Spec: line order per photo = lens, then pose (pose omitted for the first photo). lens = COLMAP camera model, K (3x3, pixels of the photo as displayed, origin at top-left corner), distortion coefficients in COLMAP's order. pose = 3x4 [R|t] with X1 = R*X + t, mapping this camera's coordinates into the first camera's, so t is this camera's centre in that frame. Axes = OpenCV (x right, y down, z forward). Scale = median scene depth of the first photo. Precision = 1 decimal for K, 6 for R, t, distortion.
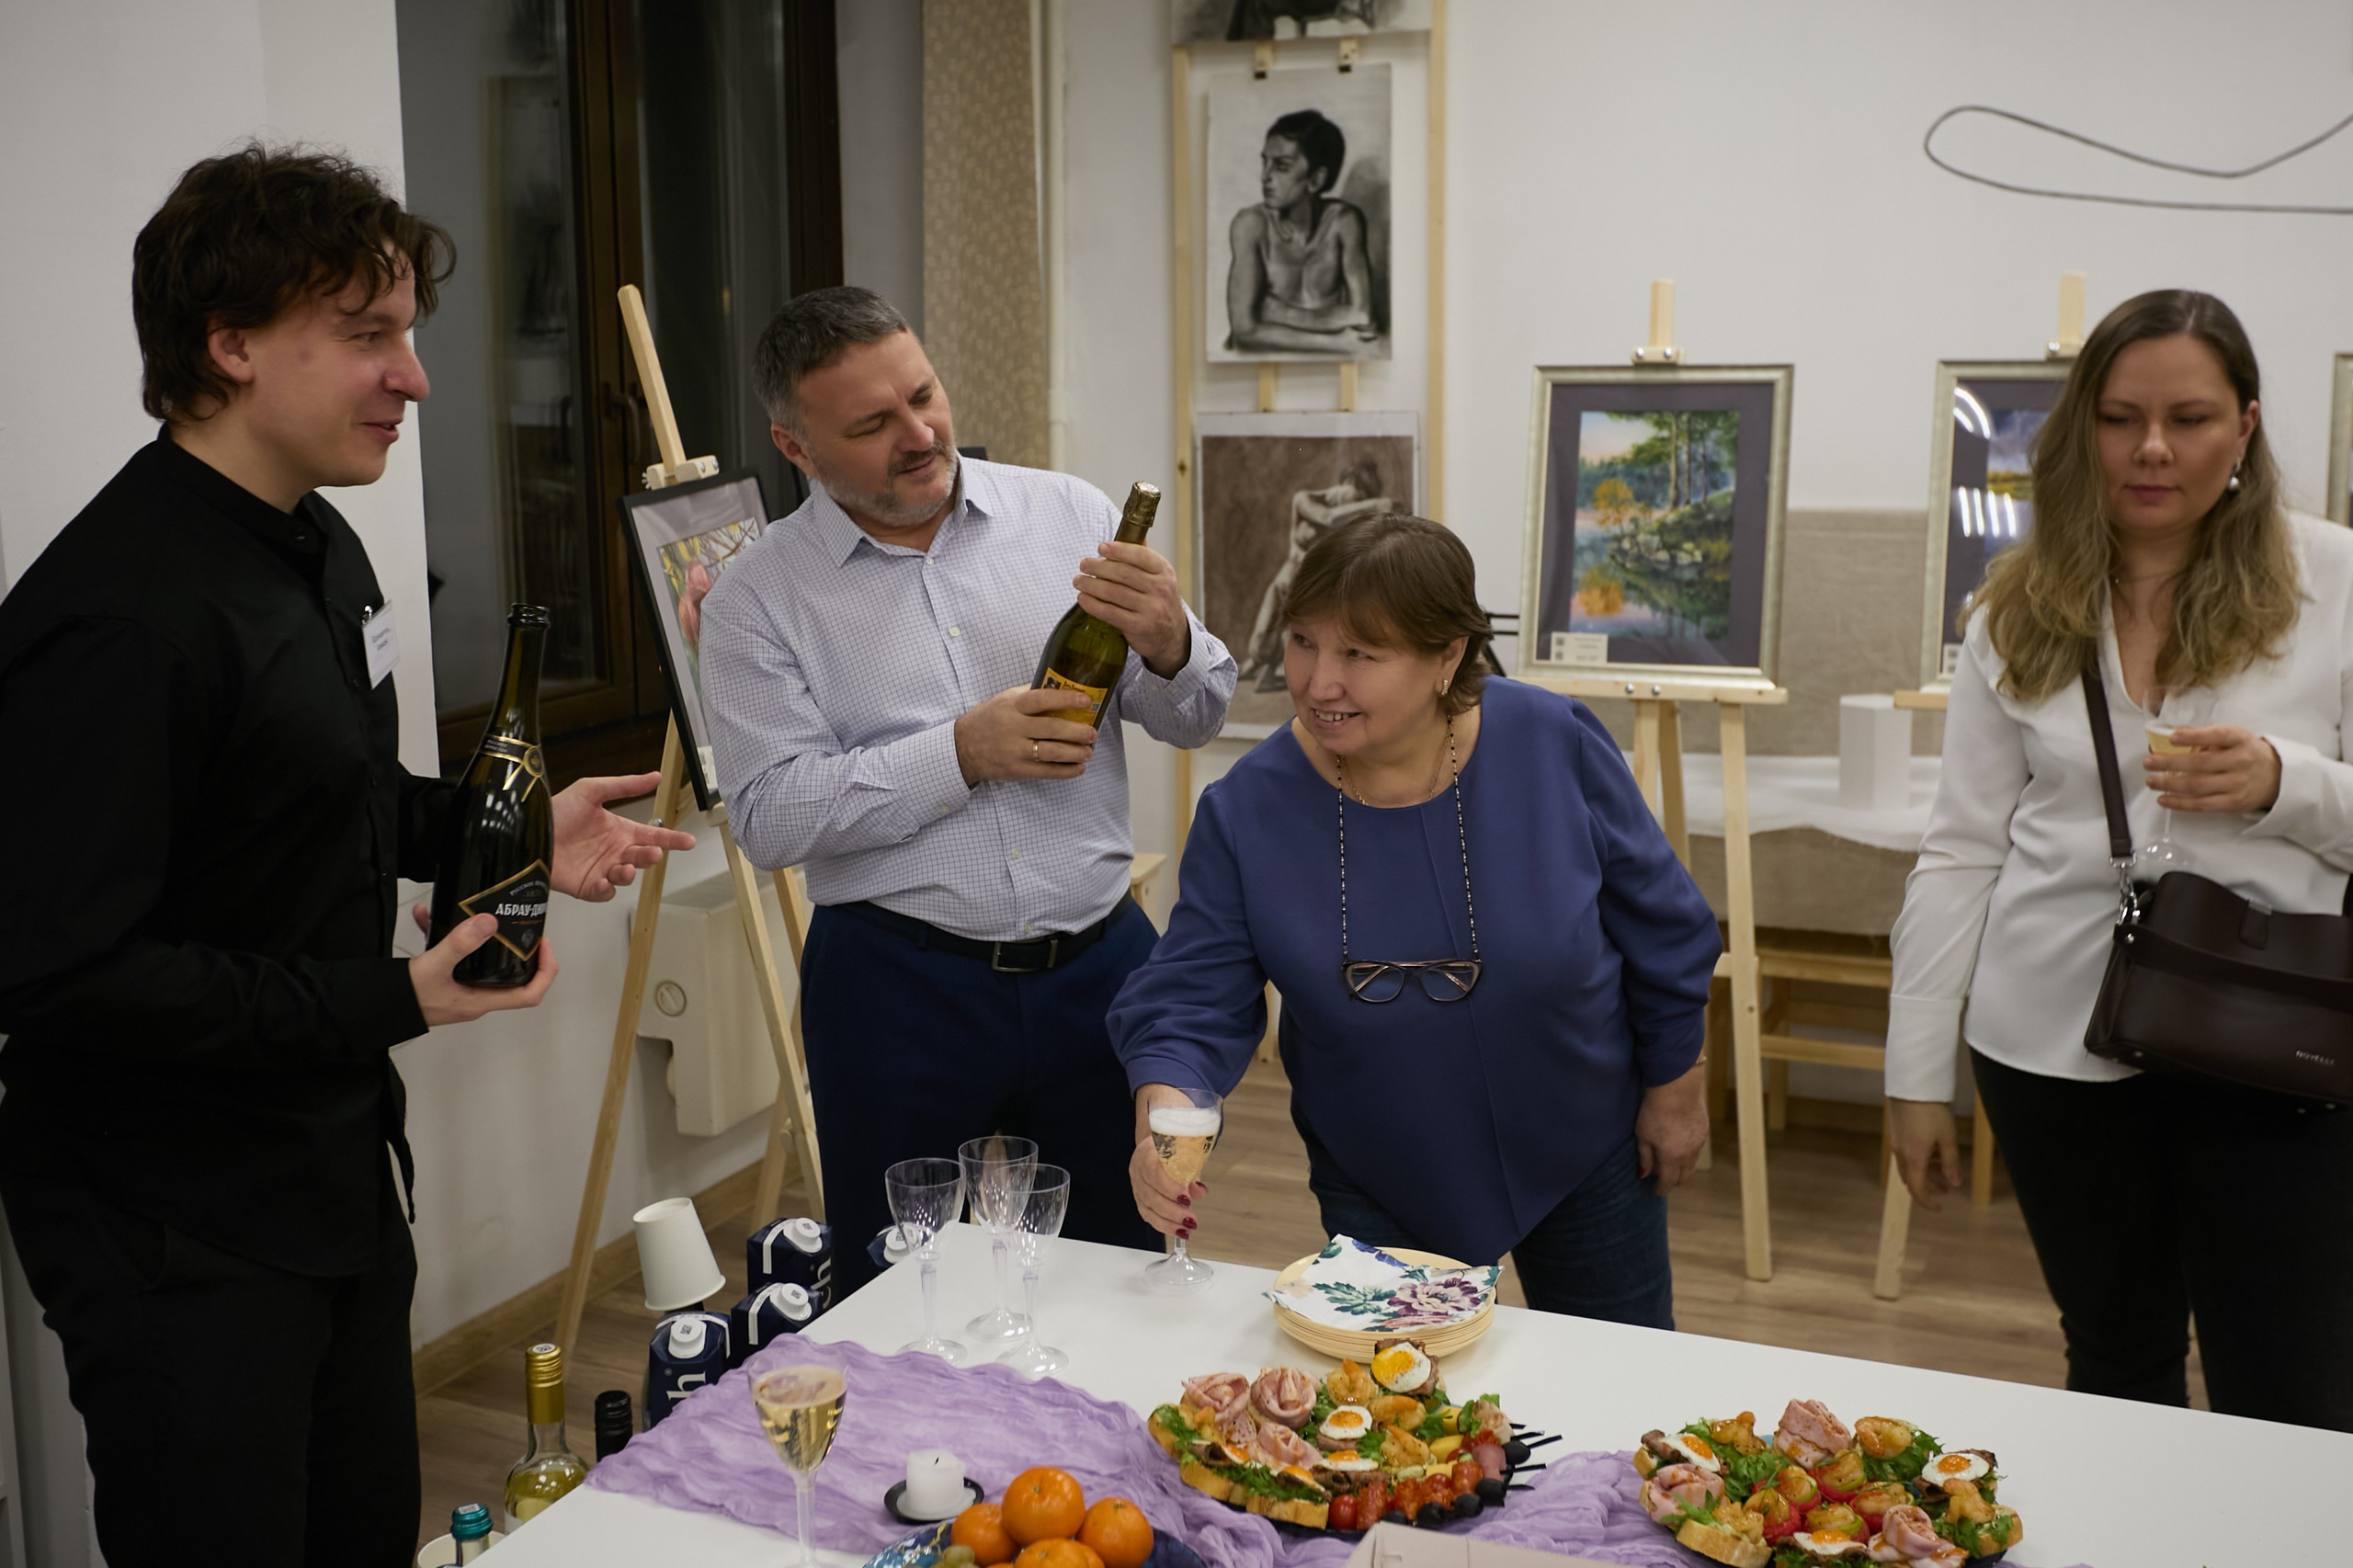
lens RADIAL K [[2433.4, 0, 1173.3], [0, 2433.4, 728.3], [0, 0, 1]] dist [-0.008819, -0.009140]
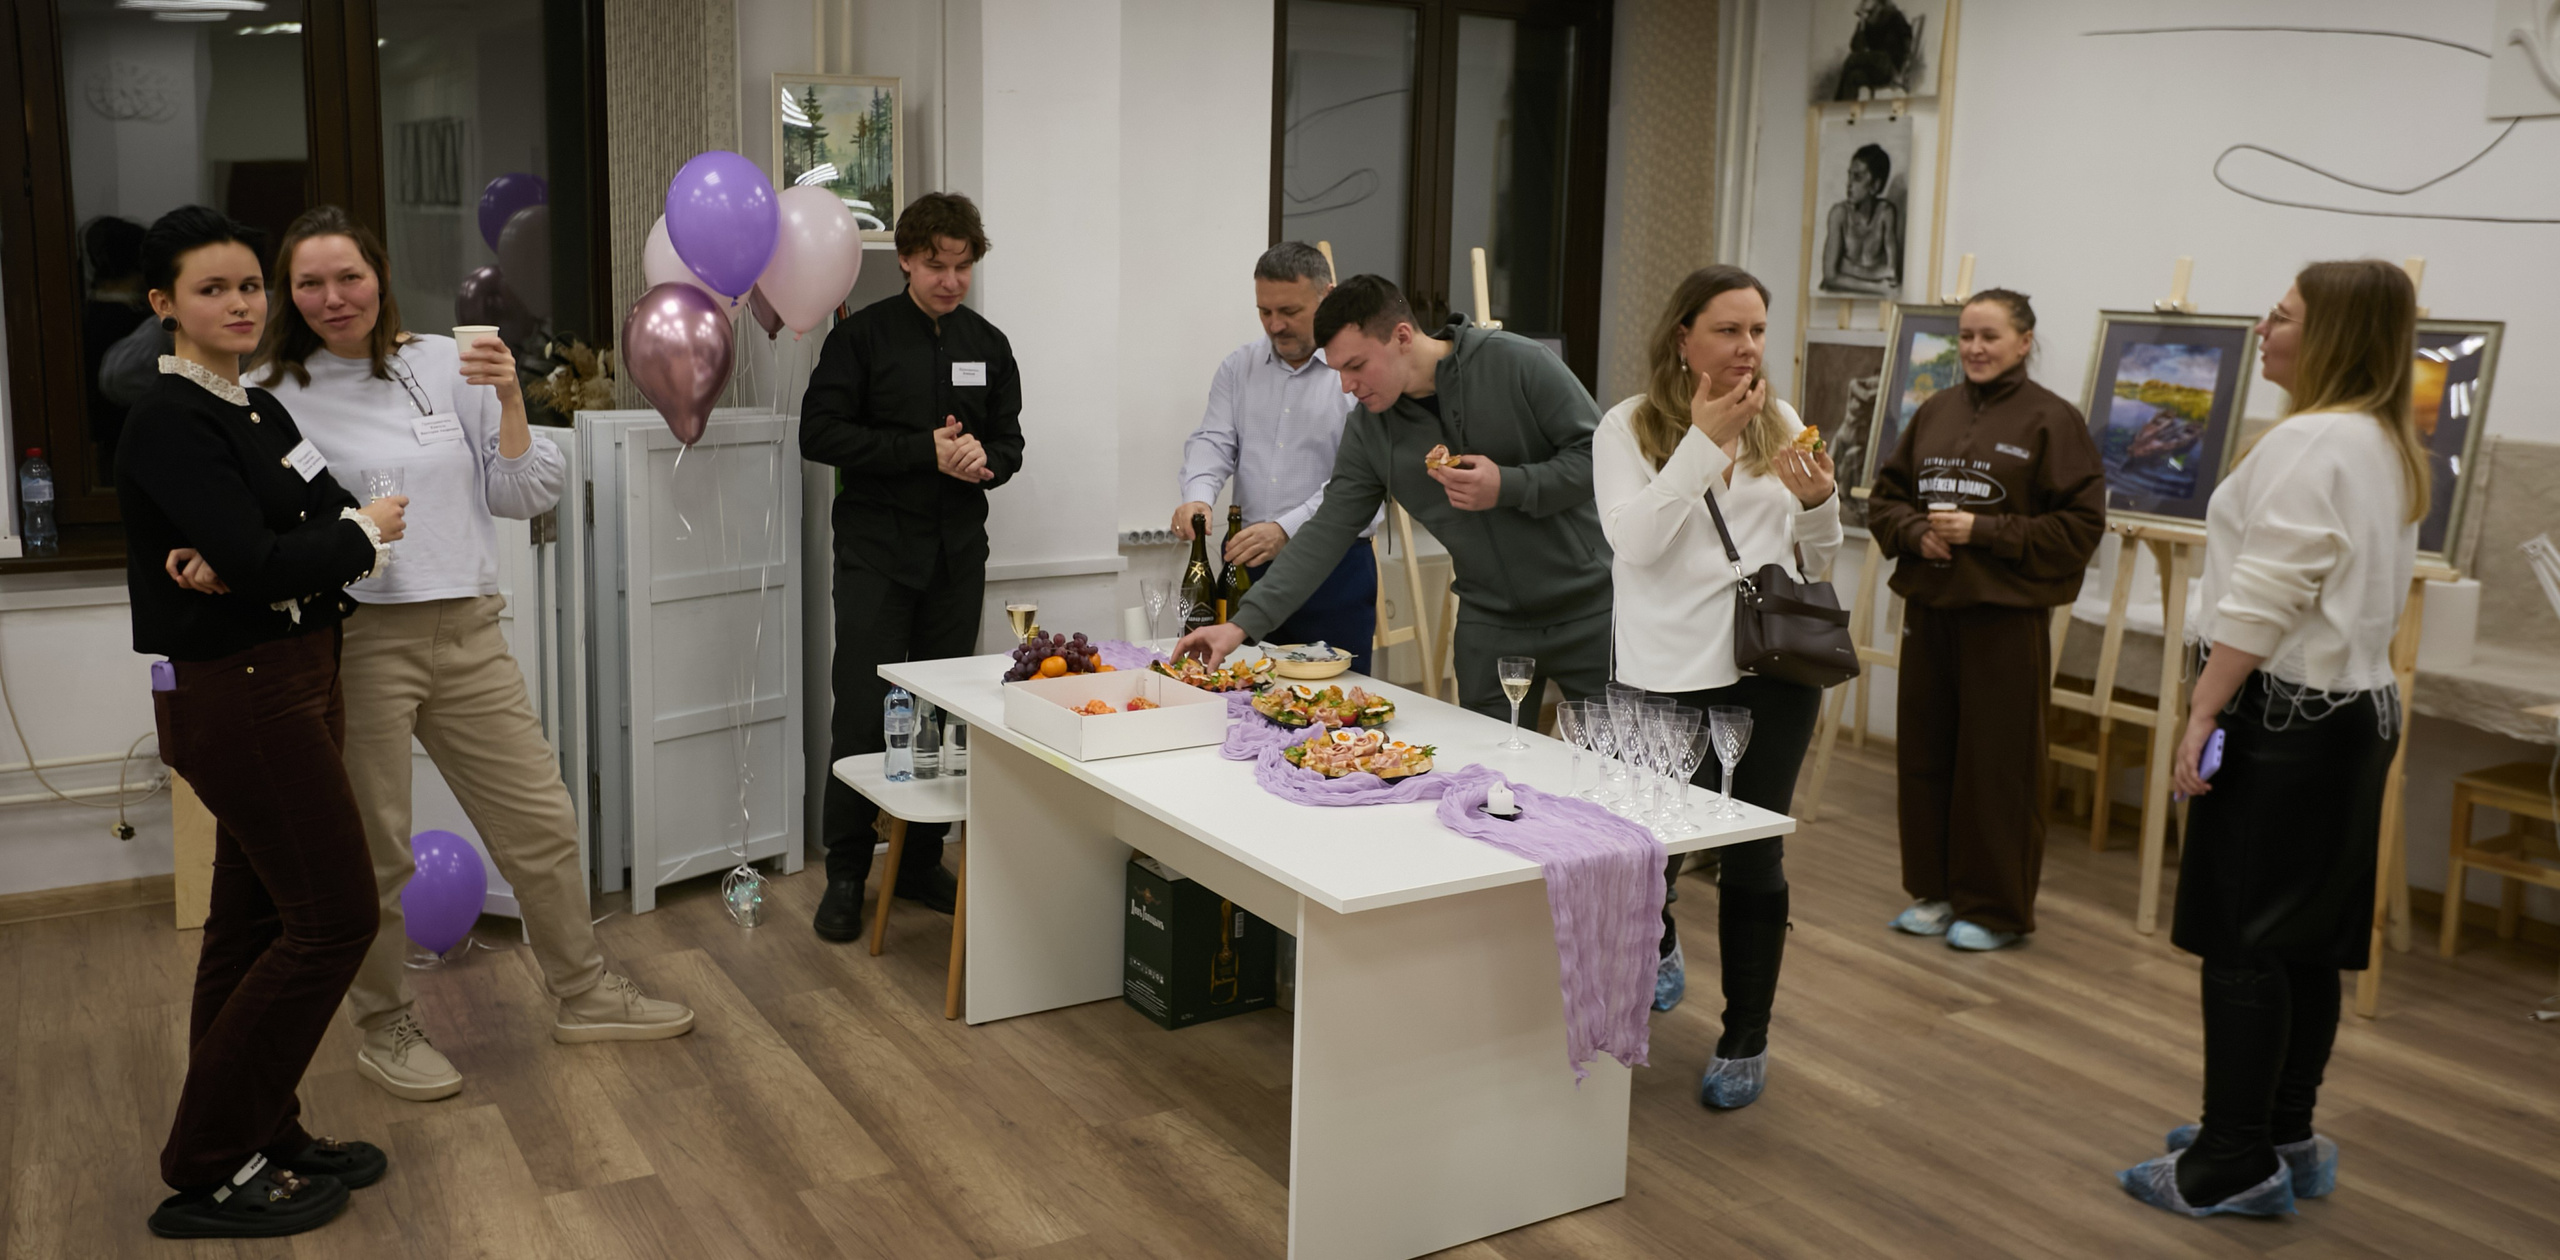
lens RADIAL K [[1966.2, 0, 1283.0], [0, 1966.2, 560.1], [0, 0, 1]] dist [-0.008761, 0.069803]
pose [[0.826728, 0.116682, -0.550369, 0.660997], [-0.123952, 0.991995, 0.024117, 0.052377], [0.548778, 0.048281, 0.834573, -0.405247]]
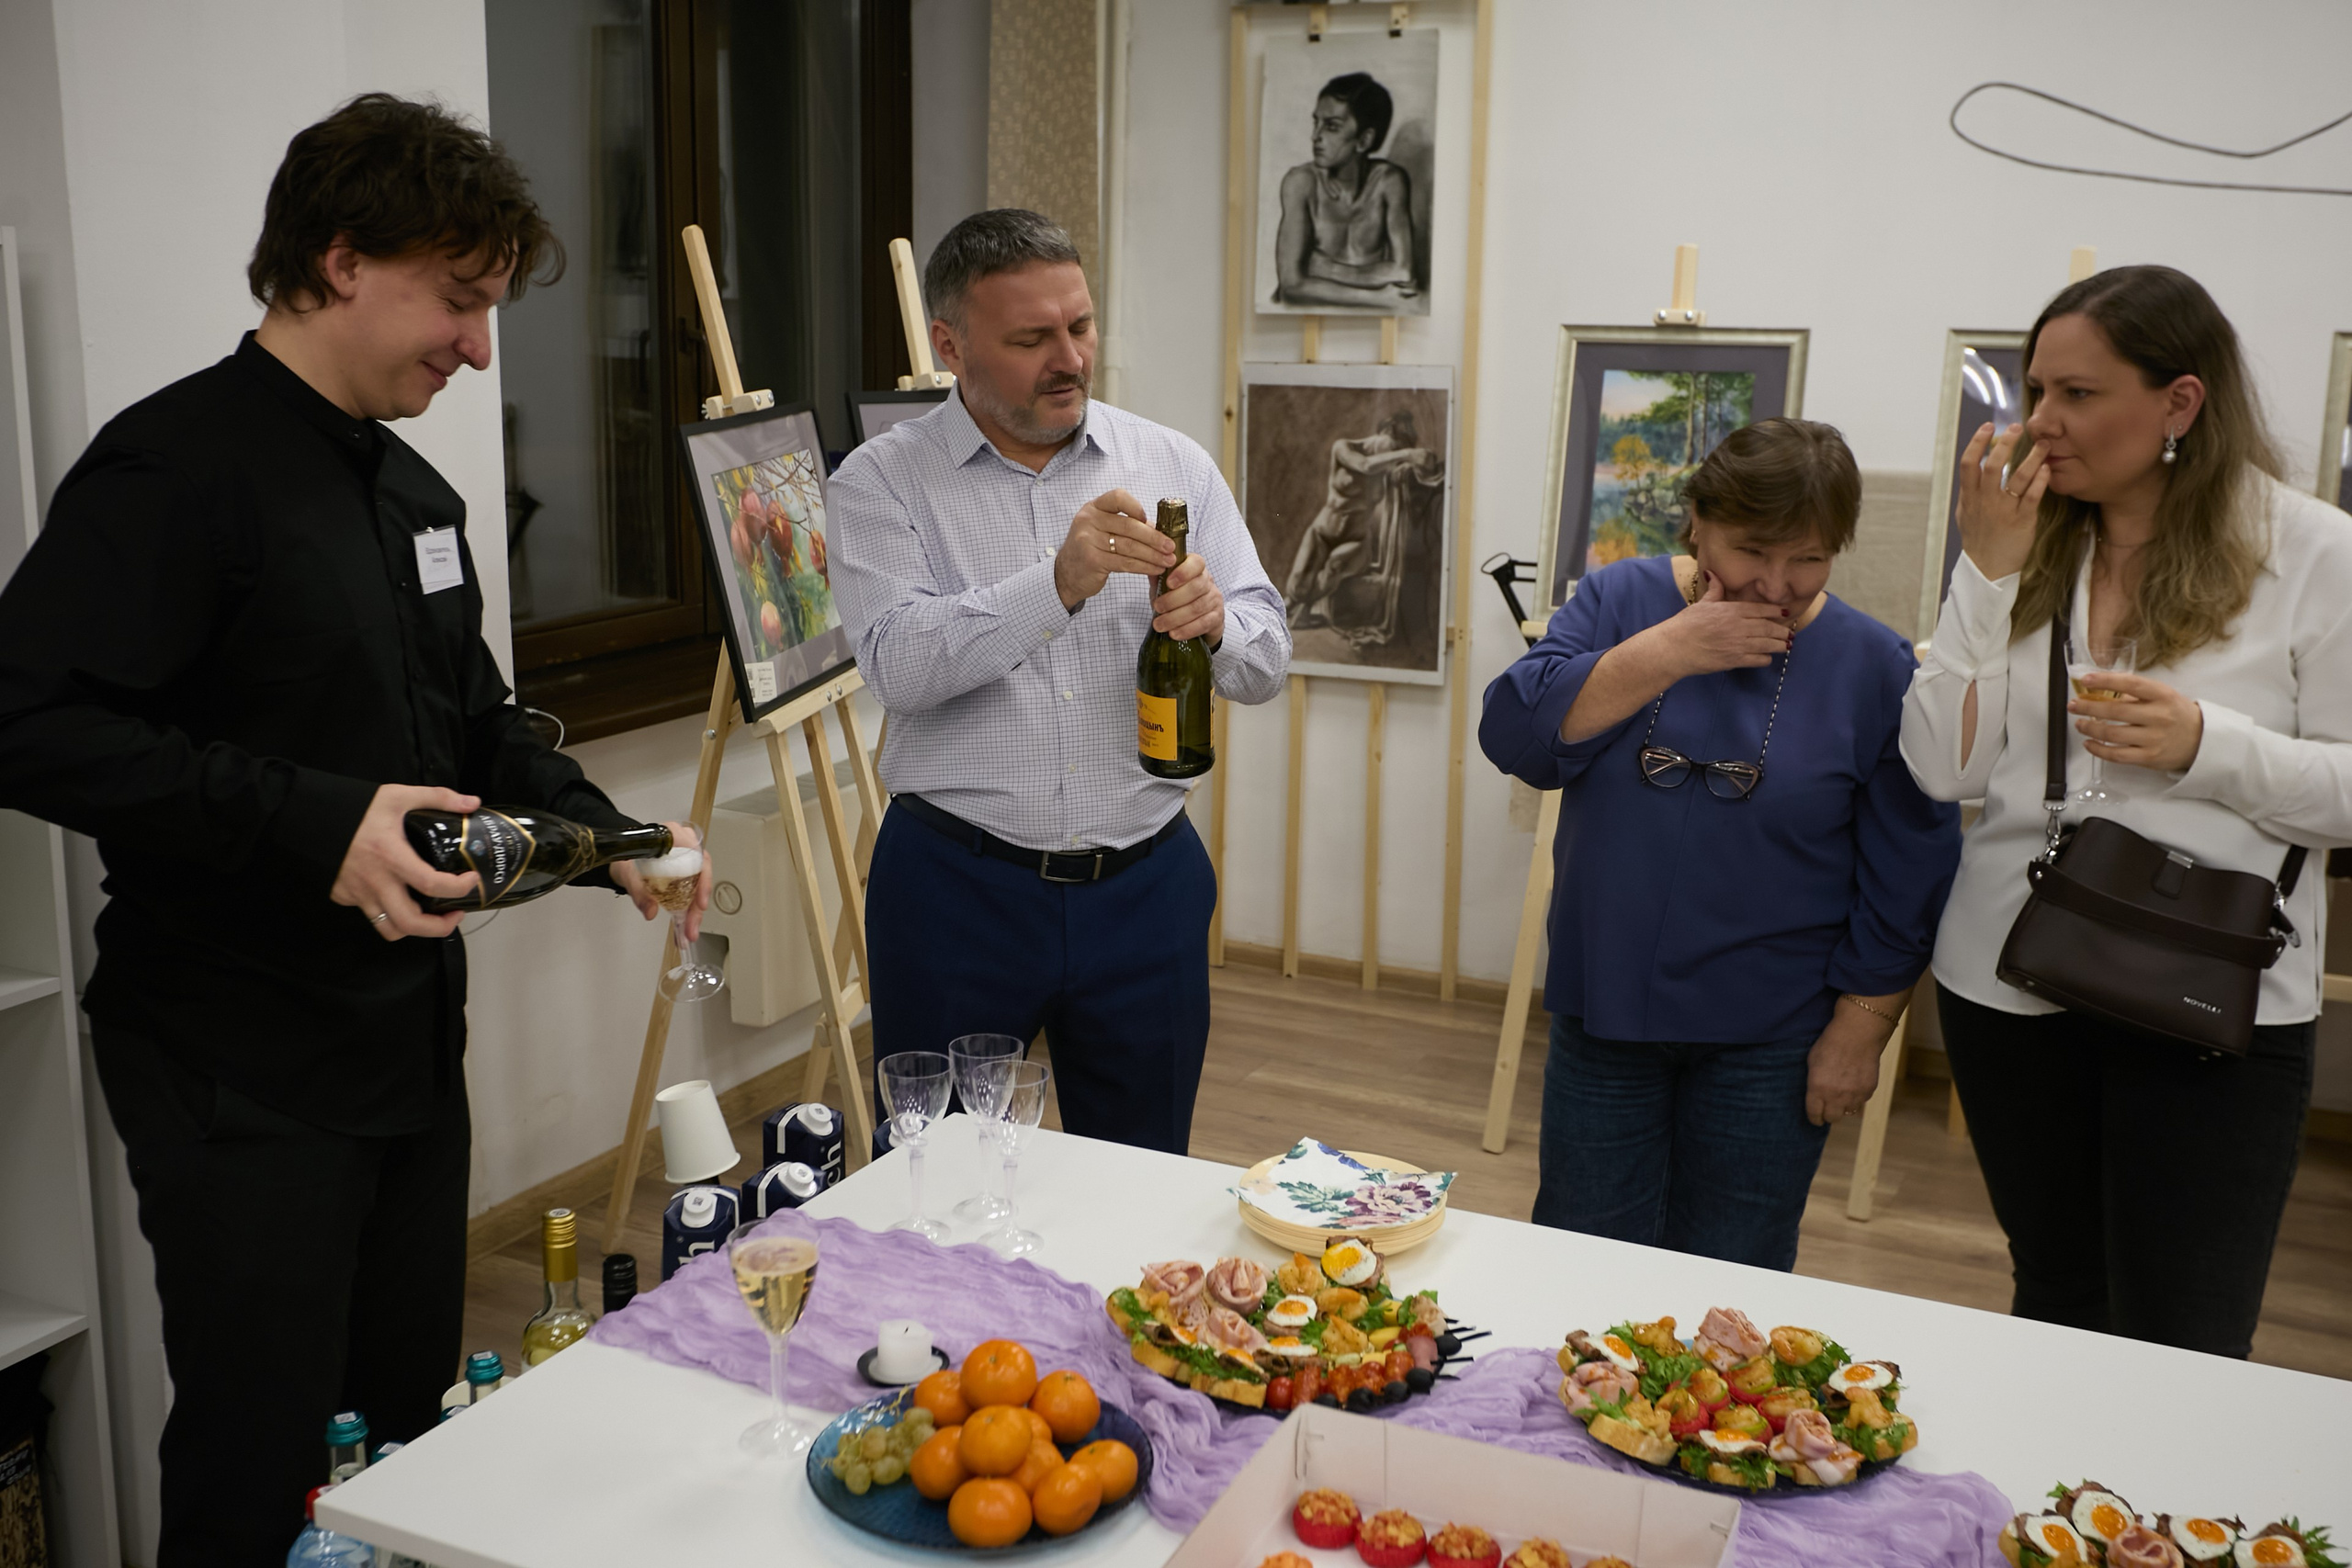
lens RADIAL K [[2289.6, 0, 1153.8], [0, 2289.6, 773.0], [0, 0, 1]] dist [-0.007846, -0.009291]
pose [[0.998726, 0.032851, -0.038294, 0.020532], [-0.030956, 0.998315, 0.049084, 0.000799], [0.039842, -0.047836, 0.998060, 0.001835]]
